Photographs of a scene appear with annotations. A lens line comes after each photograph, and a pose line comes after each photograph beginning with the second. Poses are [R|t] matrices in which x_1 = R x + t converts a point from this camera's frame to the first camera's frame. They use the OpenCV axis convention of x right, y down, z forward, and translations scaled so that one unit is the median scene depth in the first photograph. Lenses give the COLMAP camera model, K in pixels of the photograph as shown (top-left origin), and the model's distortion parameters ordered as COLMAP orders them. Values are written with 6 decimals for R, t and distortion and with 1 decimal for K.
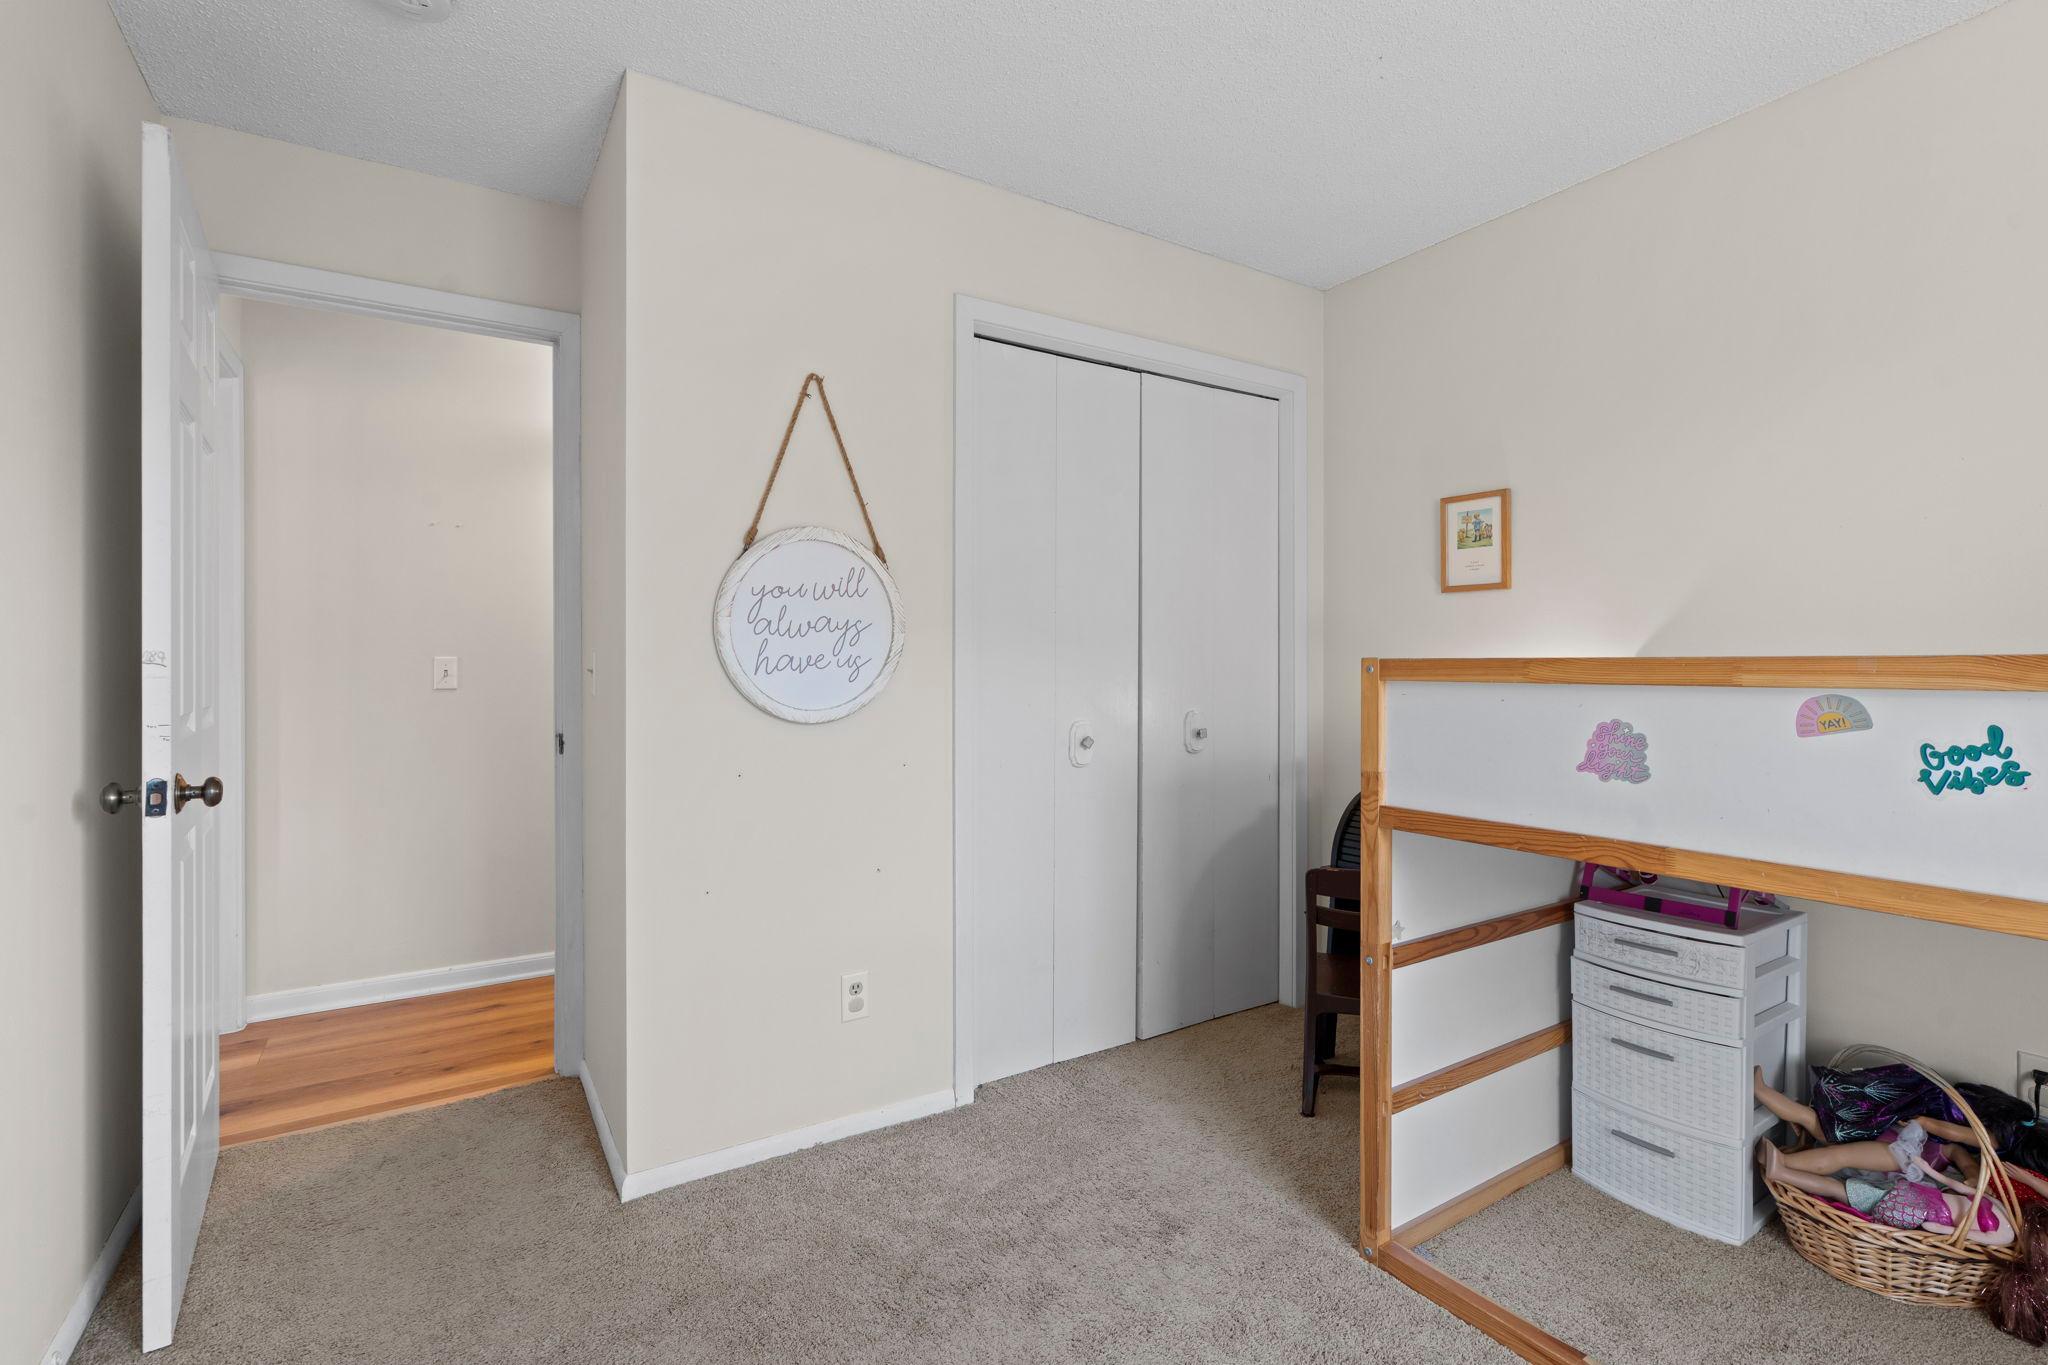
lens RADIAL K [[922.9, 0, 1021.5], [0, 922.9, 678.1], [0, 0, 1]] dist [-0.002369, 0.000812]
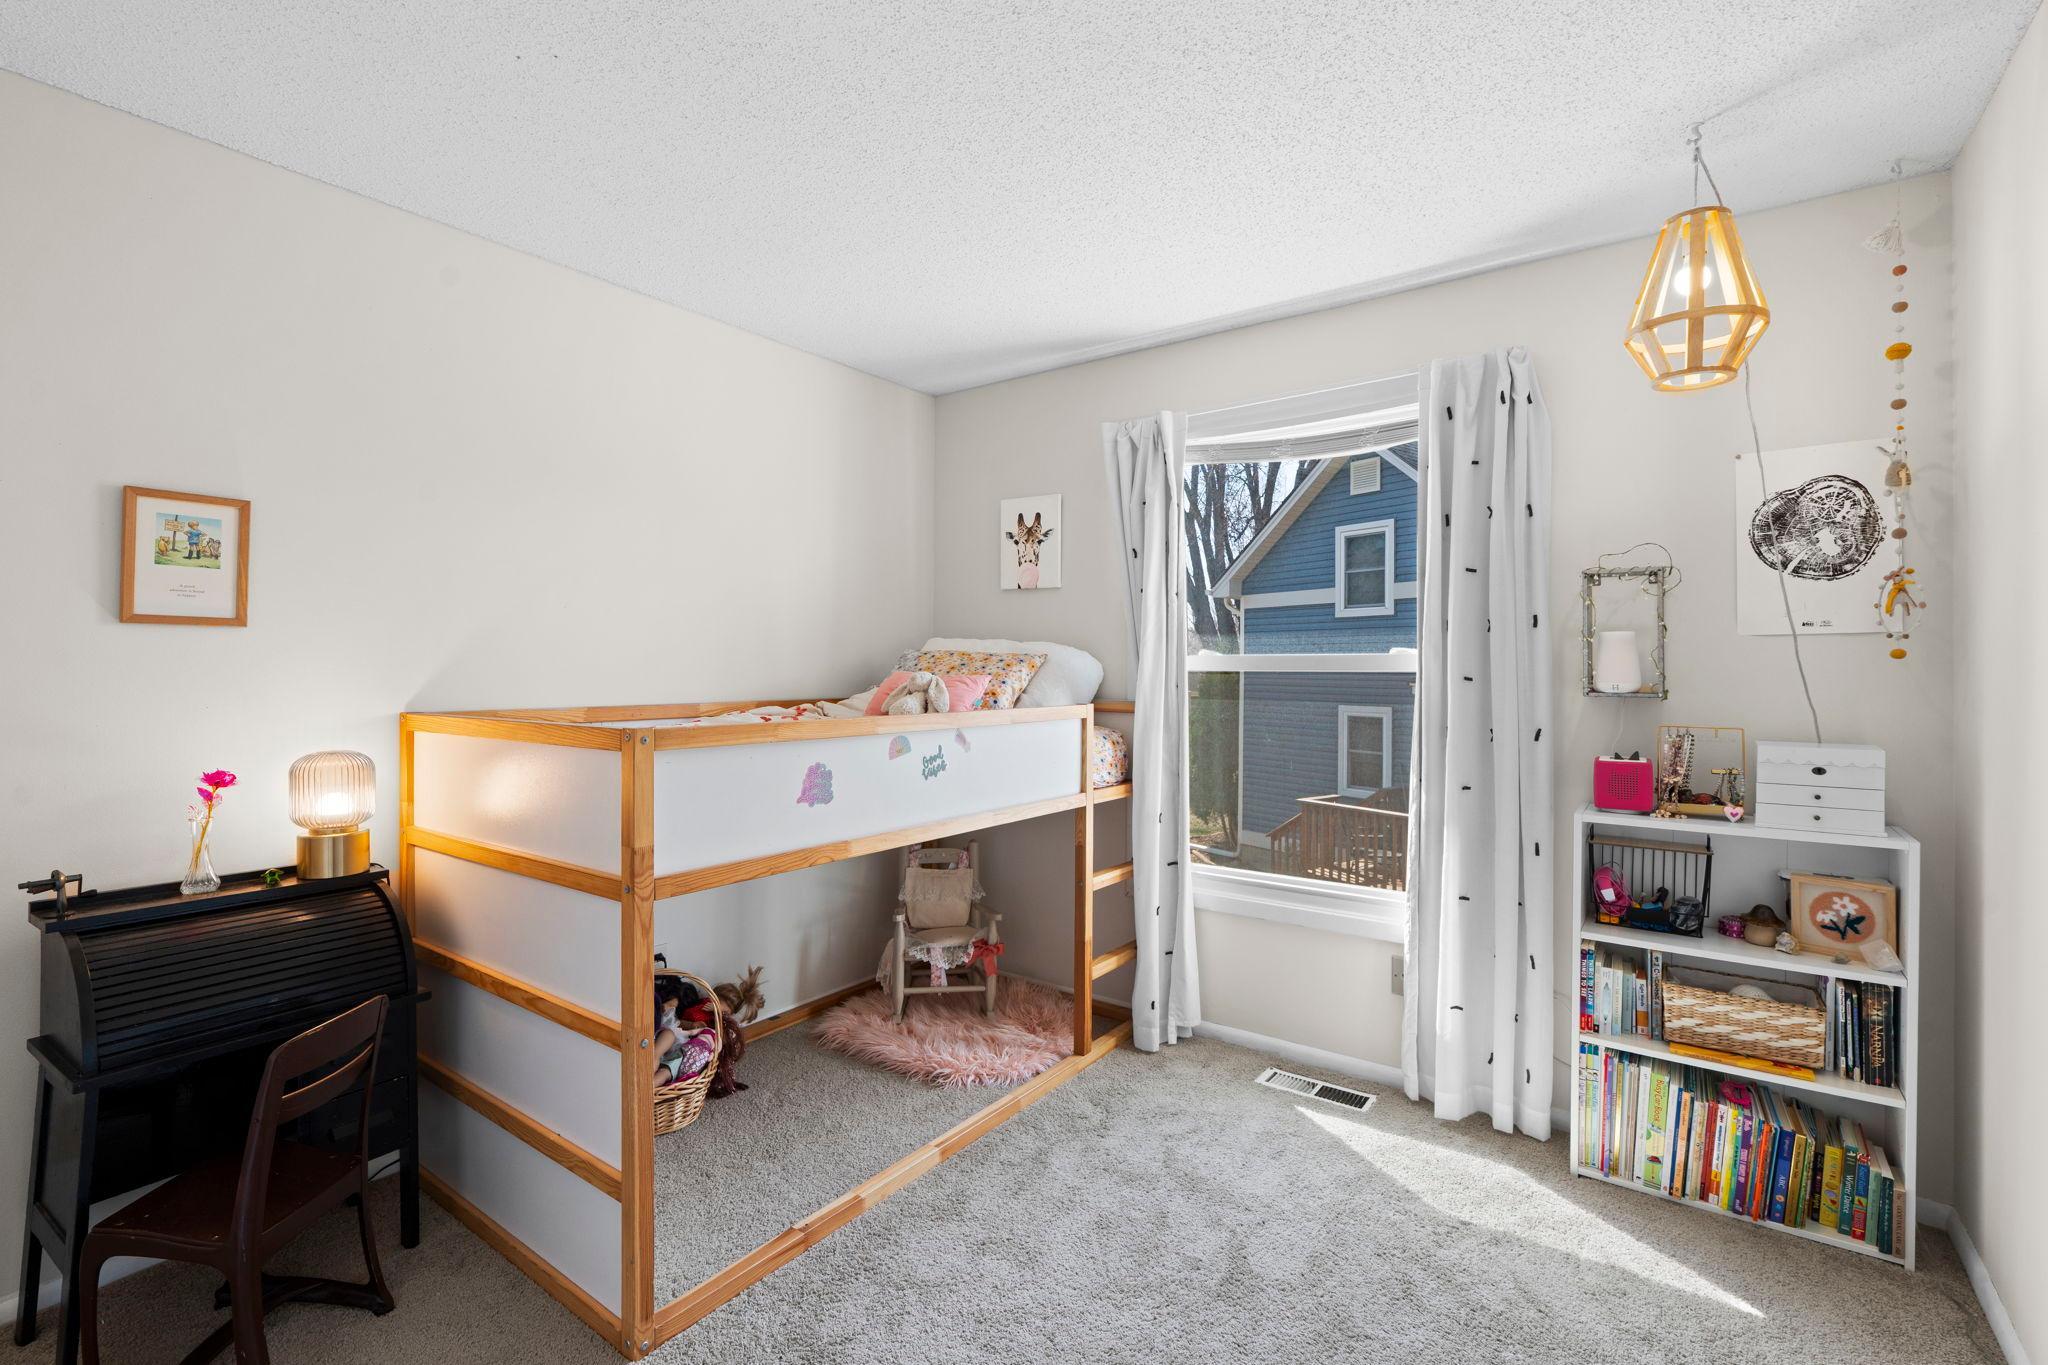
lens RADIAL K [[922.9, 0, 1021.5], [0, 922.9, 678.1], [0, 0, 1]] dist [-0.002369, 0.000812]
pose [[-0.345823, -0.011717, 0.938227, -0.445571], [0.010045, 0.999818, 0.016189, -0.058416], [-0.938246, 0.015023, -0.345642, 0.643604]]
